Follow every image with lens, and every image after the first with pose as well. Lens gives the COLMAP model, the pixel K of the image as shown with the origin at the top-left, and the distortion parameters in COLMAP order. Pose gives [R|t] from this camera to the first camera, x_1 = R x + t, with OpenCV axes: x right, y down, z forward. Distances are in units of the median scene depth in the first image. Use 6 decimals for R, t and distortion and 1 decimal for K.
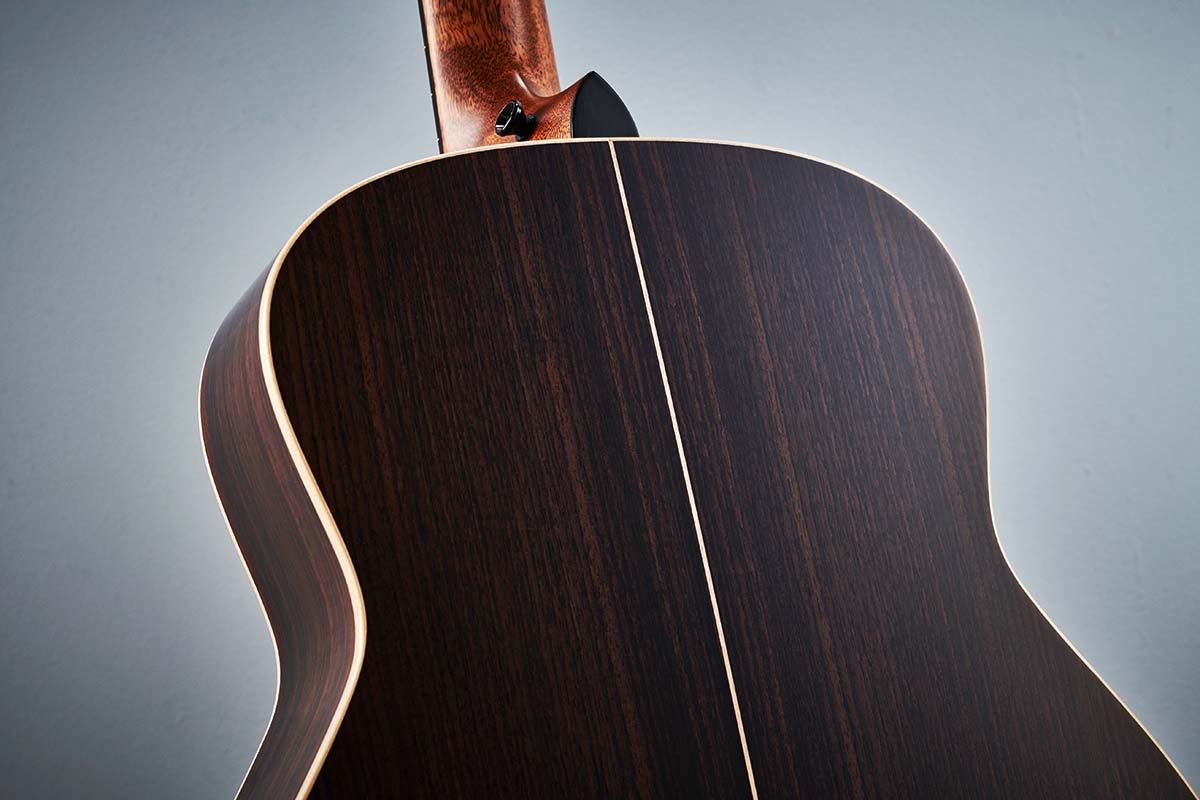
lens RADIAL K [[2149.4, 0, 600.0], [0, 2149.4, 400.0], [0, 0, 1]] dist [-0.014512, 0.112982]
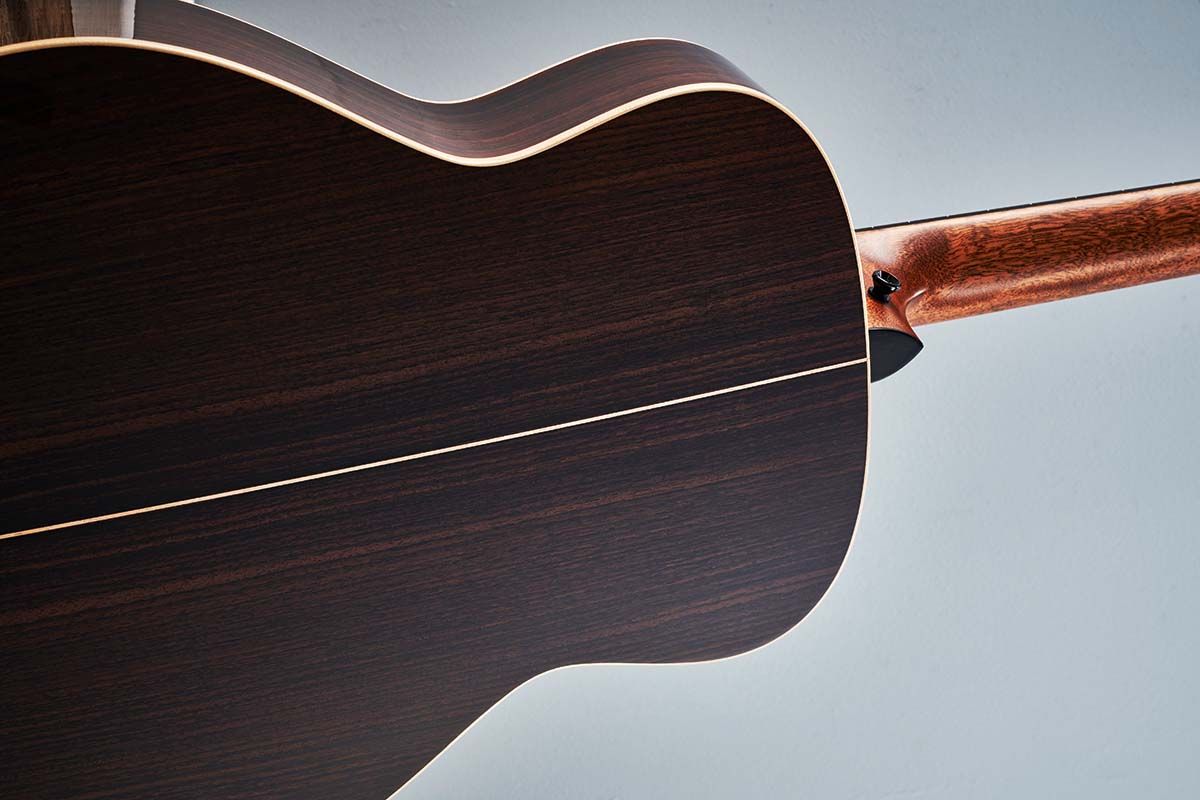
lens RADIAL K [[2074.0, 0, 601.1], [0, 2074.0, 344.0], [0, 0, 1]] dist [-0.000994, 0.024785]
pose [[0.004037, 0.999076, -0.042797, 0.048356], [-0.999081, 0.005856, 0.042461, -0.016765], [0.042672, 0.042587, 0.998181, -0.227309]]
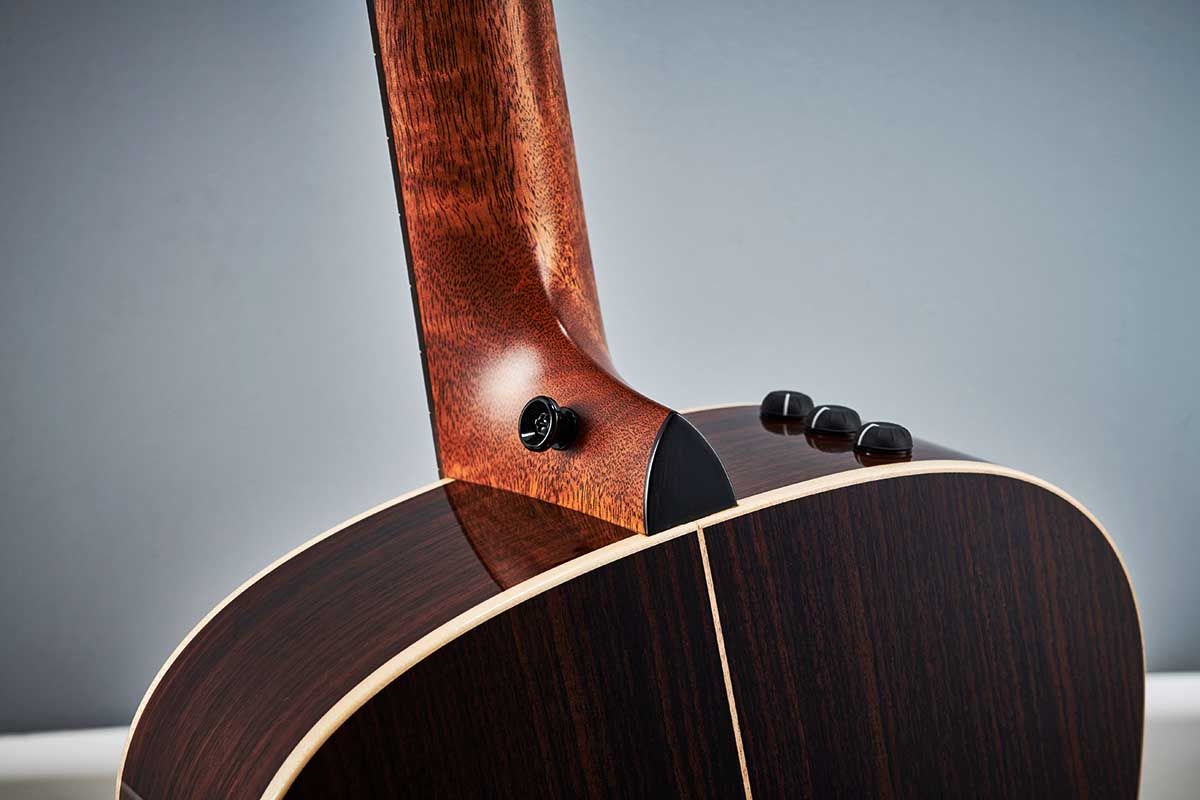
lens RADIAL K [[2074.0, 0, 601.1], [0, 2074.0, 344.0], [0, 0, 1]] dist [-0.000994, 0.024785]
pose [[0.993230, 0.000367, 0.116162, -0.106935], [-0.054062, 0.886560, 0.459443, -0.490534], [-0.102816, -0.462613, 0.880578, 0.452610]]
